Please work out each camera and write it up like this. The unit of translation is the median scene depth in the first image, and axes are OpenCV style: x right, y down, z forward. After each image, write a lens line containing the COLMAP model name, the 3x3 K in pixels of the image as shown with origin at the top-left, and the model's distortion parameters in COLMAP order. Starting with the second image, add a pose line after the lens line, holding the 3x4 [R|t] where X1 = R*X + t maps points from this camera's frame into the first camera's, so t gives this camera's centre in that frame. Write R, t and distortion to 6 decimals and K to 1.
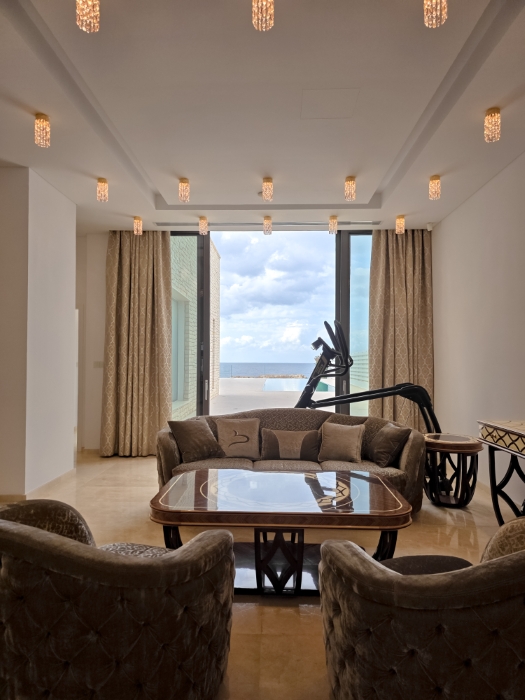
lens RADIAL K [[477.4, 0, 257.6], [0, 477.4, 350.6], [0, 0, 1]] dist [0.073921, 0.000536]
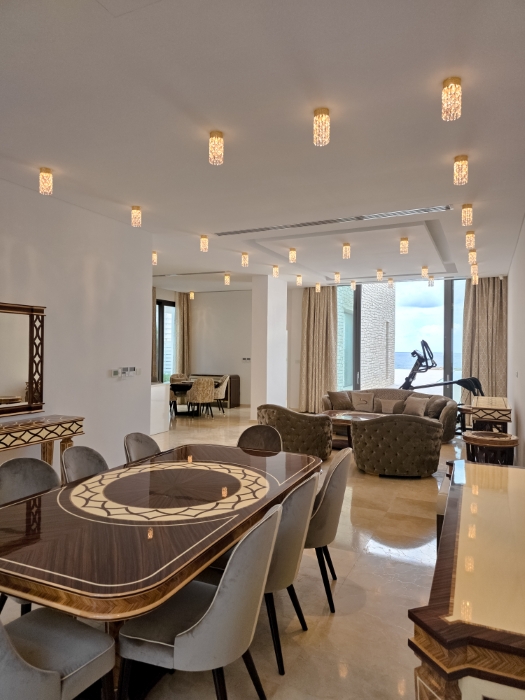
lens RADIAL K [[477.4, 0, 261.2], [0, 477.4, 350.7], [0, 0, 1]] dist [0.073921, 0.000536]
pose [[0.920260, 0.008326, -0.391219, 0.250610], [0.002560, 0.999624, 0.027296, -0.063129], [0.391299, -0.026121, 0.919893, -0.718303]]
